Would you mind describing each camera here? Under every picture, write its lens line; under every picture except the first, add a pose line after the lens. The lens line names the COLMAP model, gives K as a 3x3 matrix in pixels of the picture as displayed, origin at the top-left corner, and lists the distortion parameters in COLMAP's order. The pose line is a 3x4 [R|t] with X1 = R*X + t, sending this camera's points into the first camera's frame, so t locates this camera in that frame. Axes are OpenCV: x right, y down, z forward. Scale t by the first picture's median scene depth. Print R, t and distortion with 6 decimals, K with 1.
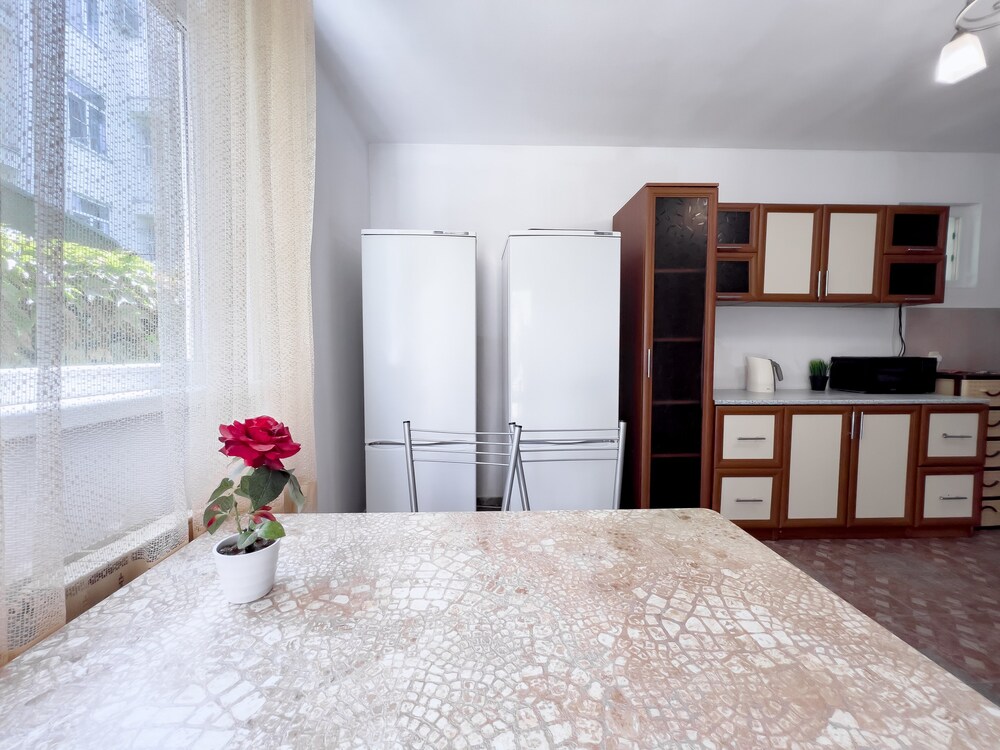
lens RADIAL K [[397.4, 0, 500.0], [0, 397.4, 375.0], [0, 0, 1]] dist [0.000790, 0.000235]
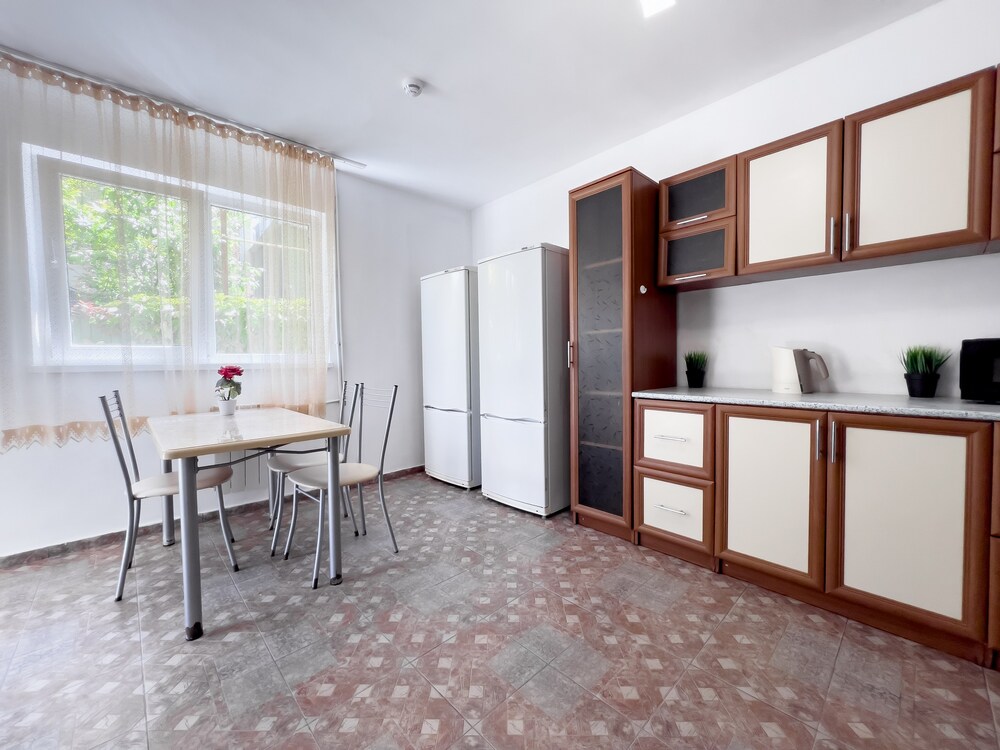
lens RADIAL K [[397.4, 0, 500.0], [0, 397.4, 375.0], [0, 0, 1]] dist [0.000790, 0.000235]
pose [[0.661782, 0.021296, -0.749394, 0.999841], [-0.034052, 0.999419, -0.001670, 0.033152], [0.748922, 0.026624, 0.662123, 0.129695]]
